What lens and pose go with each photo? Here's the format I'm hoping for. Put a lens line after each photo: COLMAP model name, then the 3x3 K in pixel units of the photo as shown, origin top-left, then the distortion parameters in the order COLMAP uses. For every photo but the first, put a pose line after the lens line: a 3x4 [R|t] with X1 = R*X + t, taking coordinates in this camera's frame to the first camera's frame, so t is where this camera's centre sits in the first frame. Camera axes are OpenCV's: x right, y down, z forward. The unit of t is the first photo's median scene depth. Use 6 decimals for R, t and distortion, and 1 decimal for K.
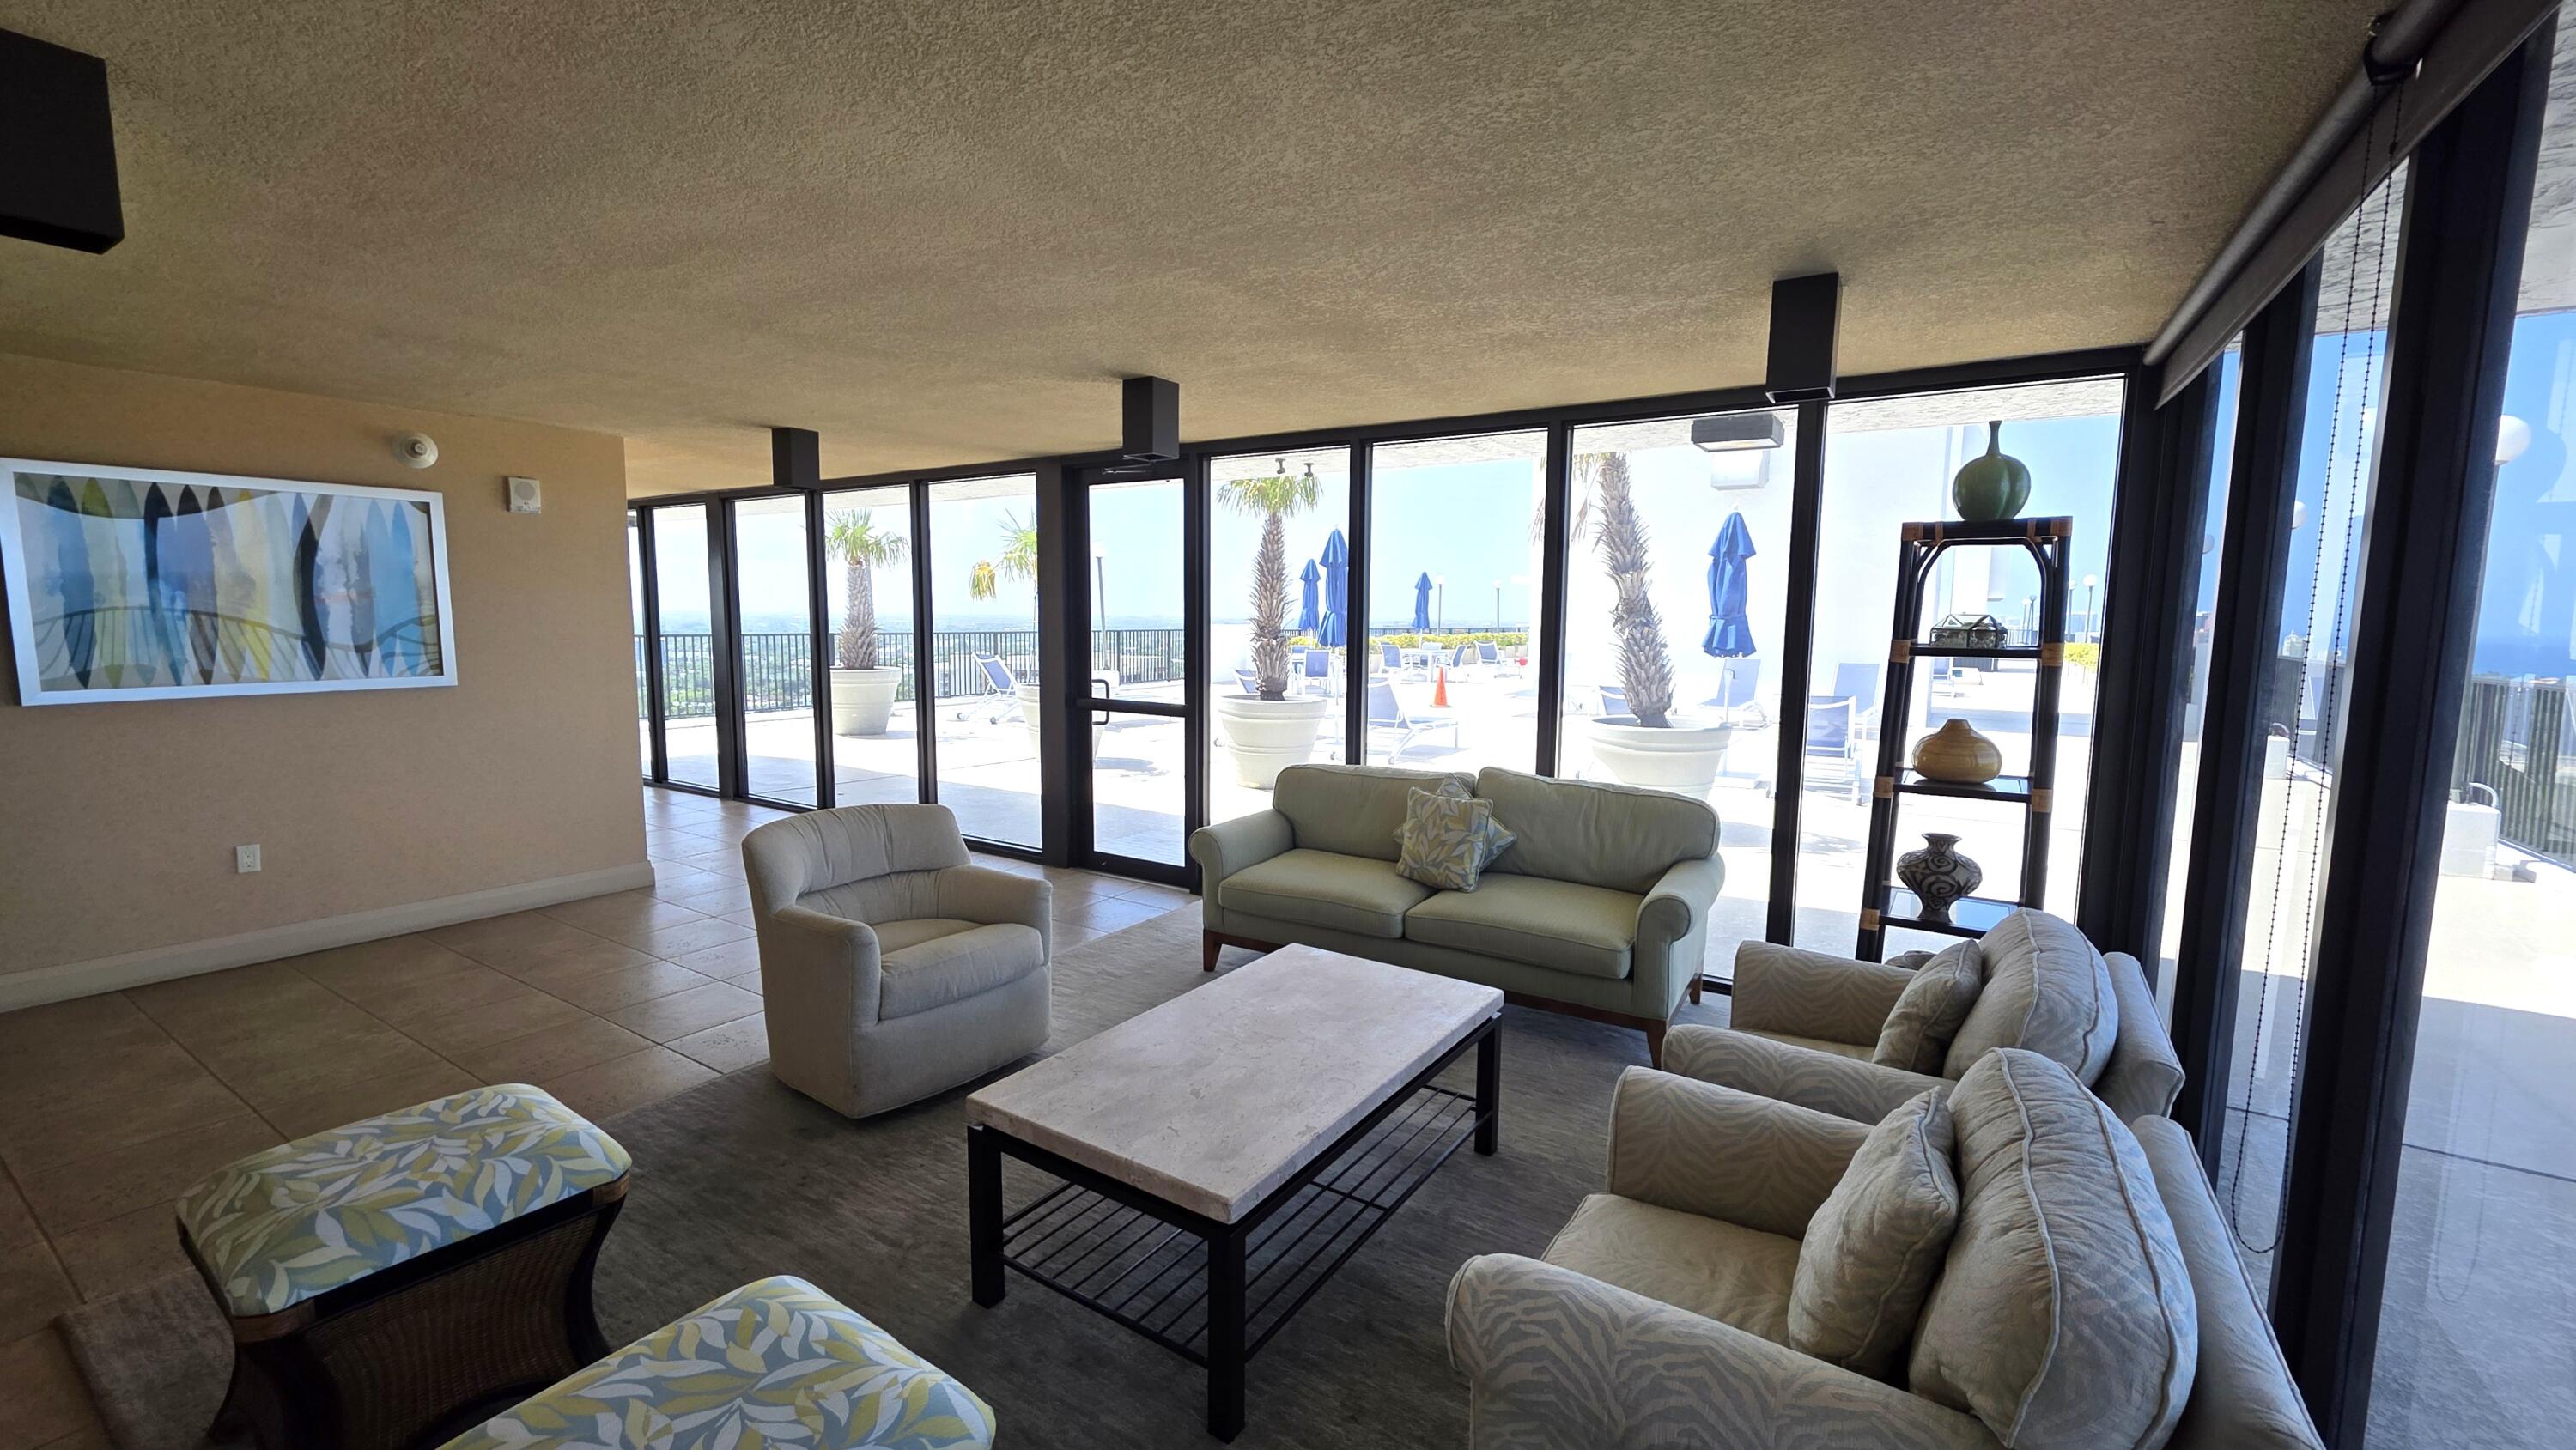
lens RADIAL K [[1025.5, 0, 1290.0], [0, 1025.5, 713.6], [0, 0, 1]] dist [0.000188, 0.000182]
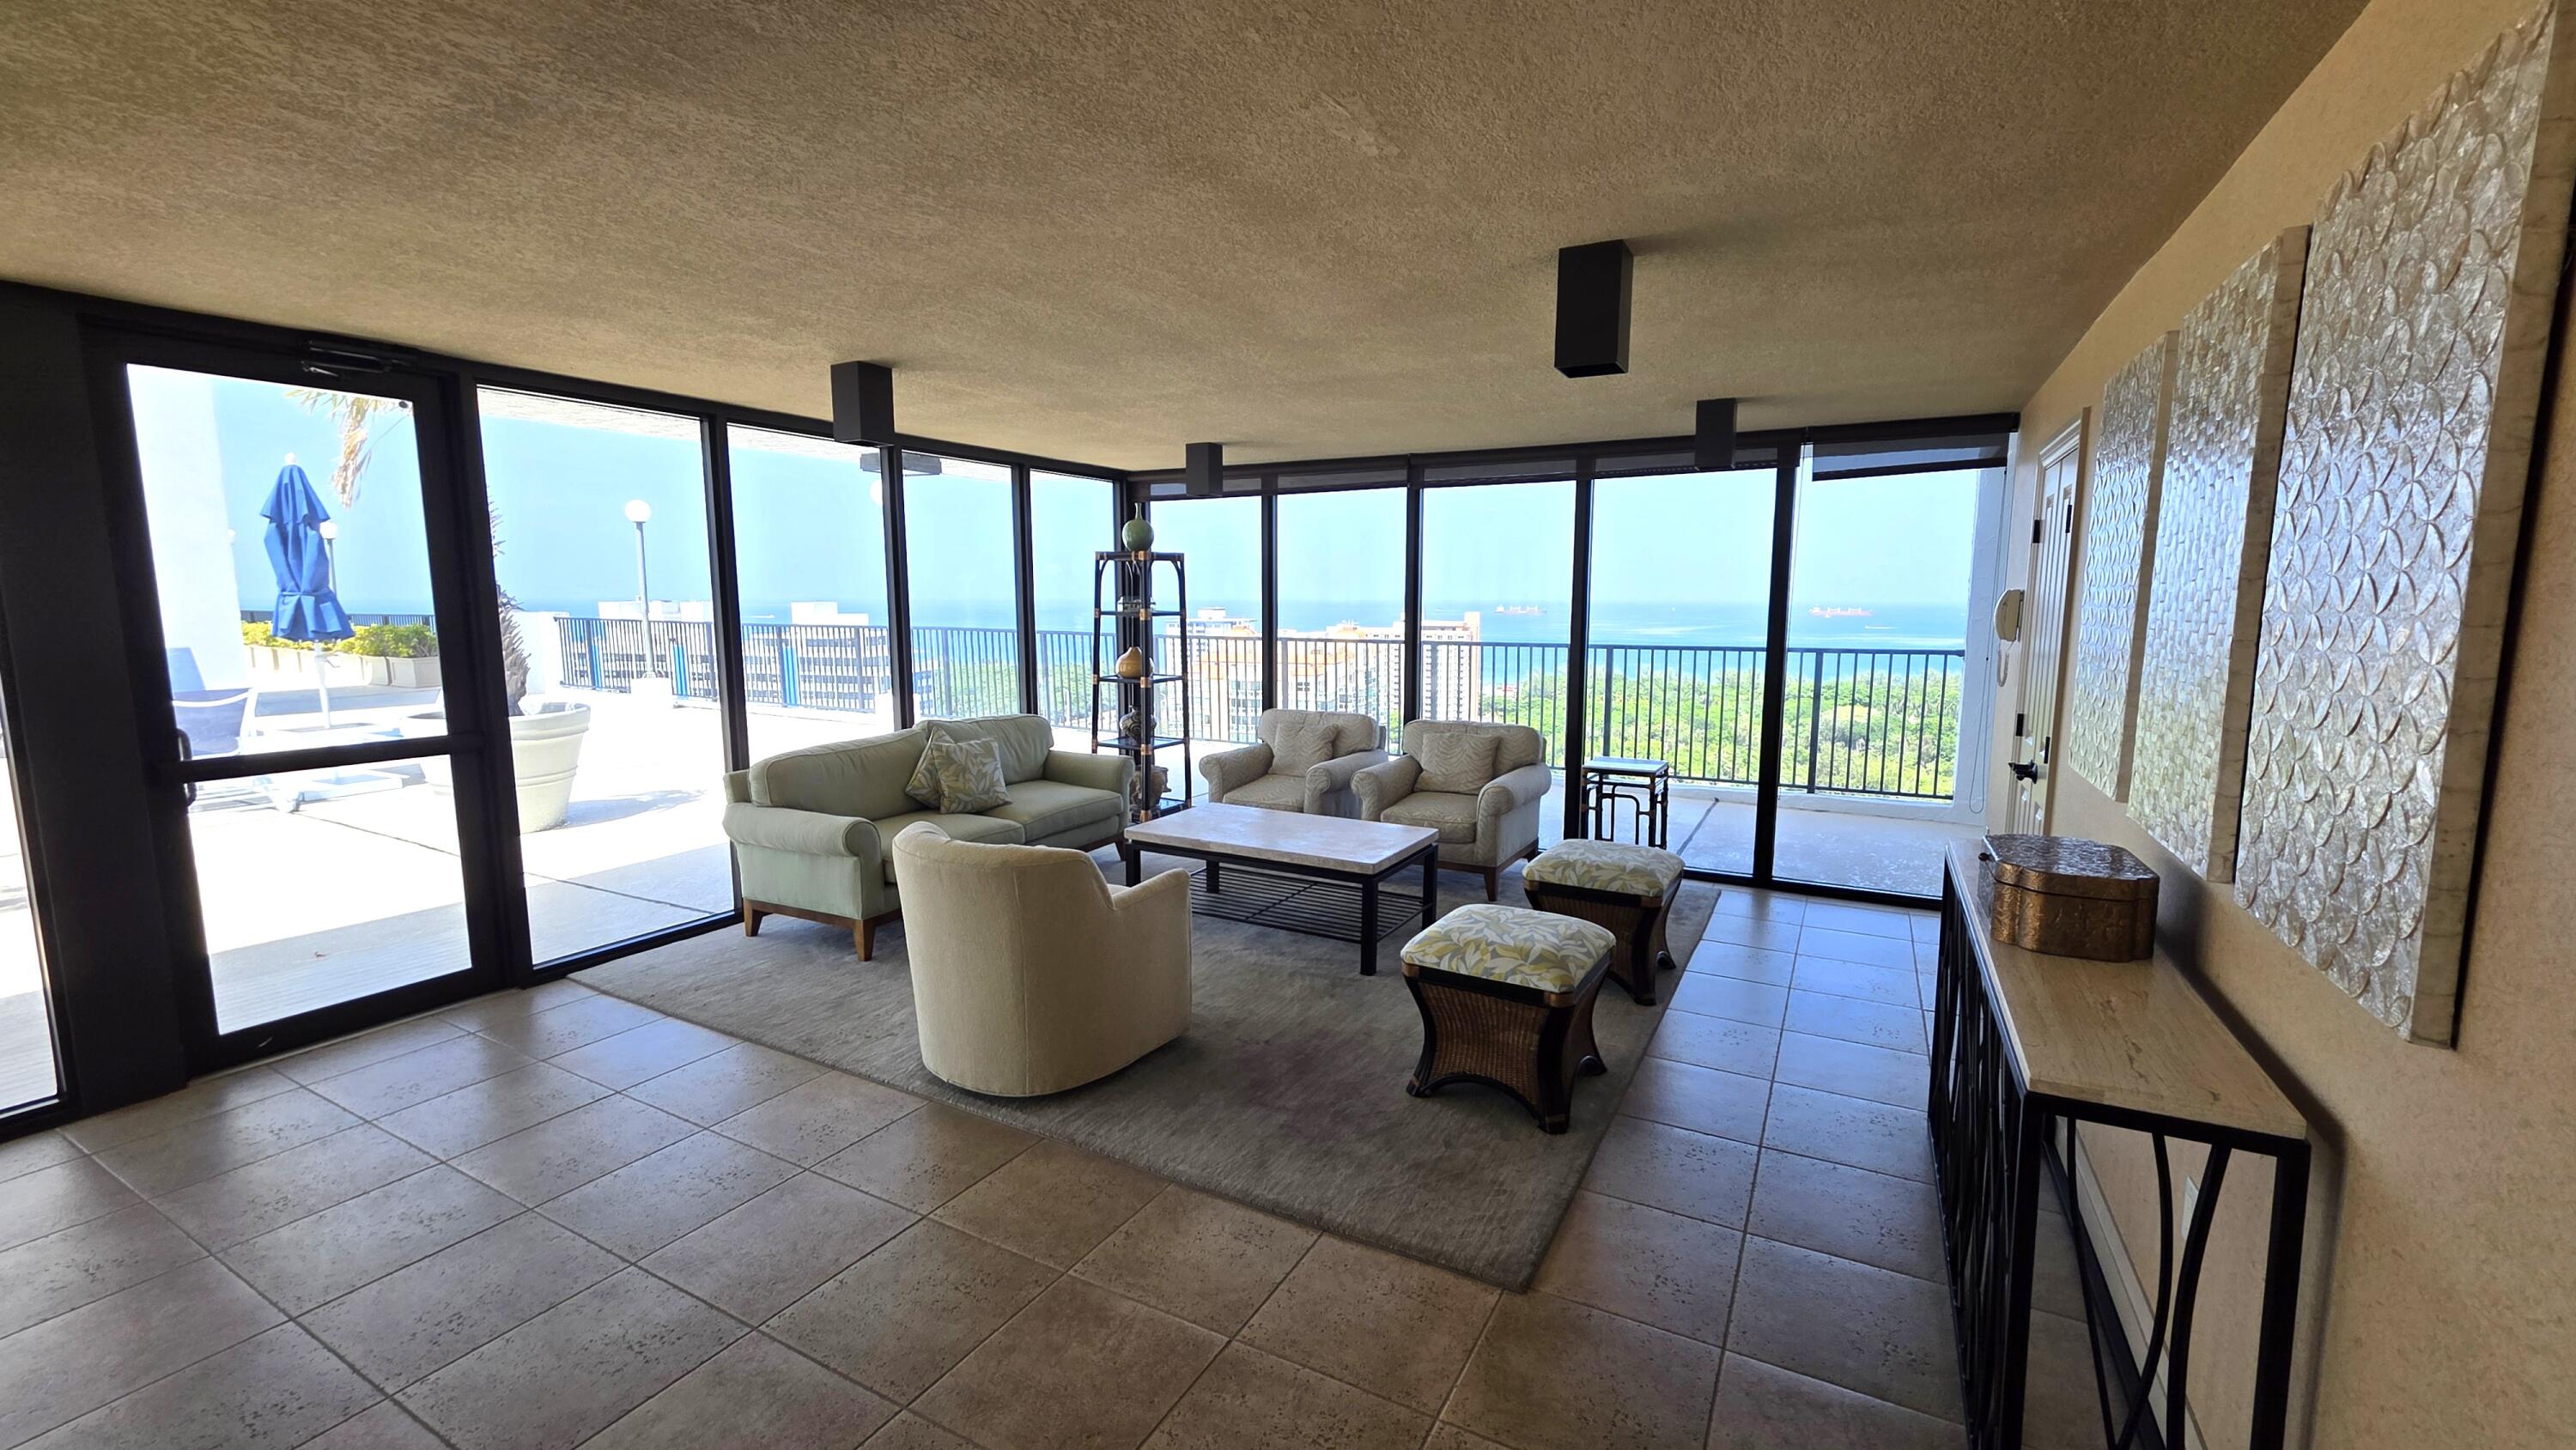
lens RADIAL K [[1025.5, 0, 1285.3], [0, 1025.5, 735.7], [0, 0, 1]] dist [0.000188, 0.000182]
pose [[-0.060415, -0.139113, 0.988432, -1.281362], [0.105704, 0.983781, 0.144919, -0.076156], [-0.992561, 0.113237, -0.044730, 0.745136]]
